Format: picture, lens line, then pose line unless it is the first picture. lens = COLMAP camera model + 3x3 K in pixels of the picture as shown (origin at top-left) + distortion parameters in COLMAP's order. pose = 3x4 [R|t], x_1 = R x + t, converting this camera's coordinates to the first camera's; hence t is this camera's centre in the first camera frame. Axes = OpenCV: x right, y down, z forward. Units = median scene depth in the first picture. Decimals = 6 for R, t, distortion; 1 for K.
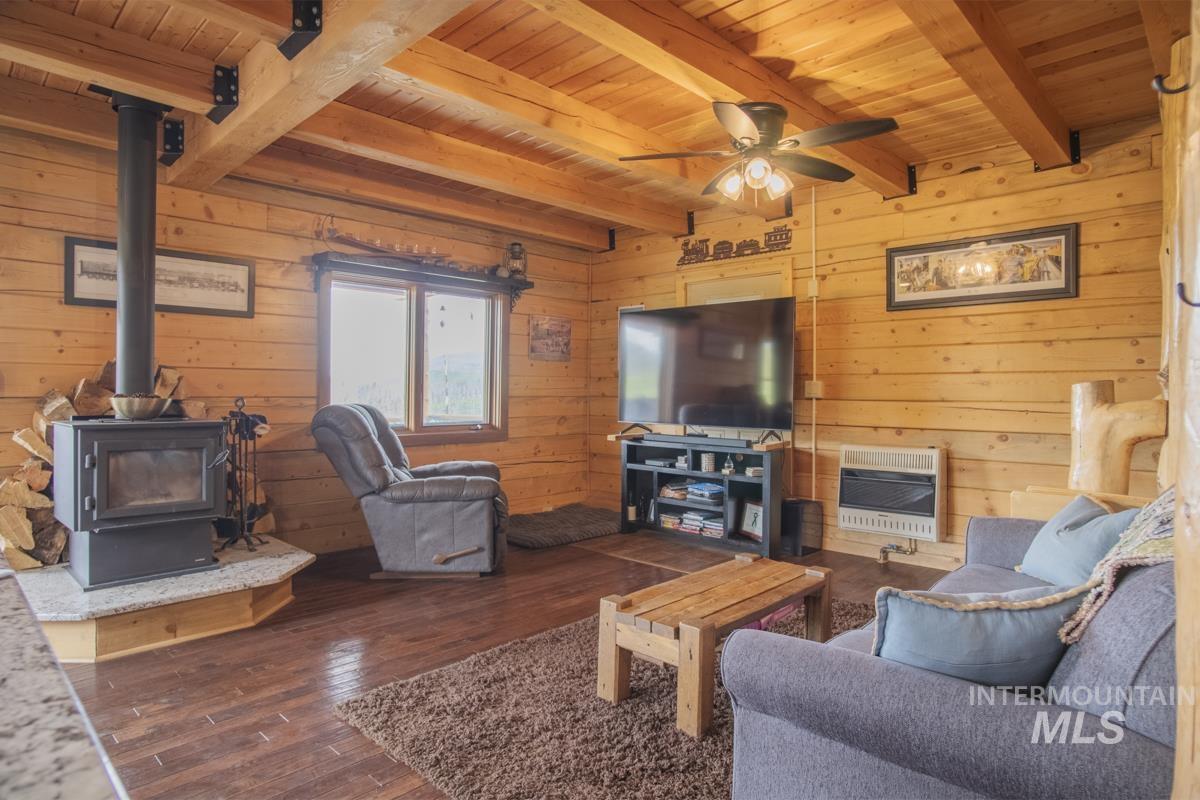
lens RADIAL K [[670.1, 0, 600.3], [0, 670.1, 395.4], [0, 0, 1]] dist [-0.051076, 0.029780]
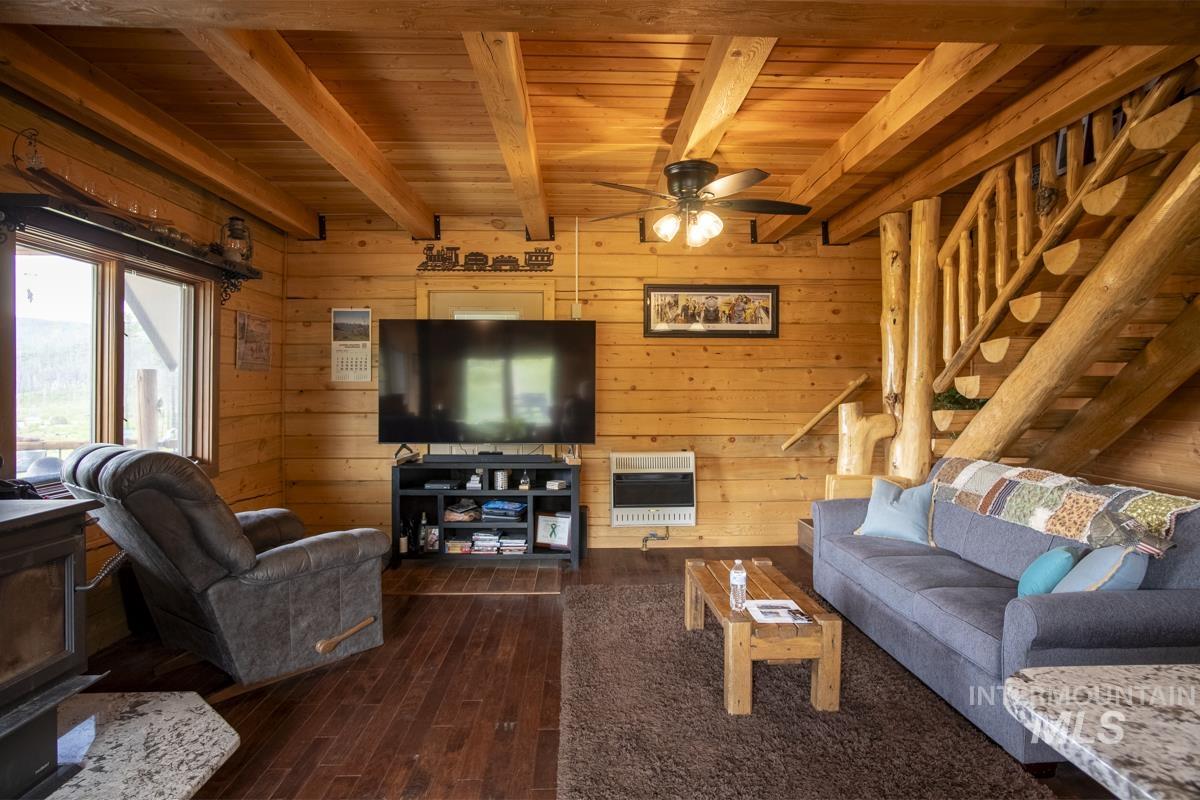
lens RADIAL K [[670.1, 0, 602.3], [0, 670.1, 397.9], [0, 0, 1]] dist [-0.051076, 0.029780]
pose [[0.701647, -0.016355, 0.712337, -0.434970], [0.008585, 0.999858, 0.014500, -0.034116], [-0.712473, -0.004059, 0.701688, 0.201535]]
